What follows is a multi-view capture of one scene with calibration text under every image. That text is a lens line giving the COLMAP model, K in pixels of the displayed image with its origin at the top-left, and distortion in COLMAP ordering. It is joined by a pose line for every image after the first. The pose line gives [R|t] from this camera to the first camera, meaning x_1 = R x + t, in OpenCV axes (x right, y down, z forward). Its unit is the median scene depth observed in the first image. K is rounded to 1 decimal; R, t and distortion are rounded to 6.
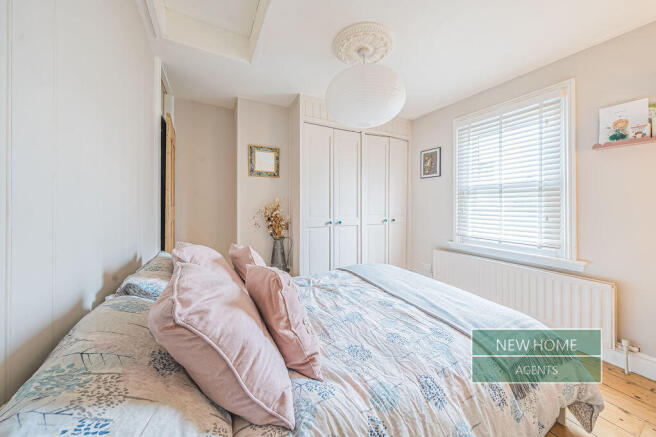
lens RADIAL K [[225.8, 0, 326.0], [0, 225.8, 202.6], [0, 0, 1]] dist [-0.000317, -0.000018]
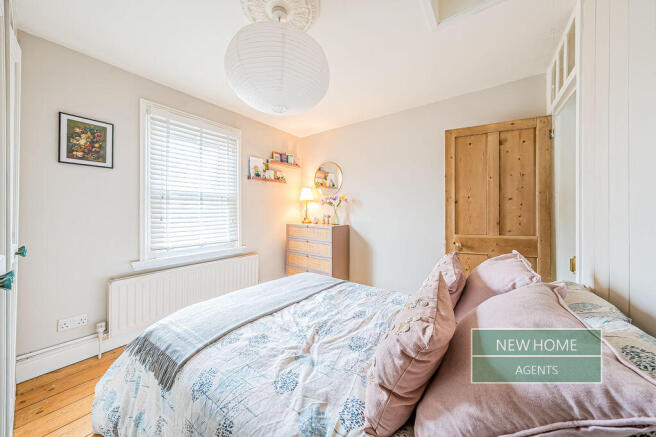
lens RADIAL K [[225.8, 0, 329.6], [0, 225.8, 211.8], [0, 0, 1]] dist [-0.000317, -0.000018]
pose [[-0.449958, -0.006294, 0.893028, -0.572906], [-0.005934, 0.999974, 0.004058, 0.003763], [-0.893030, -0.003473, -0.449984, 1.147882]]
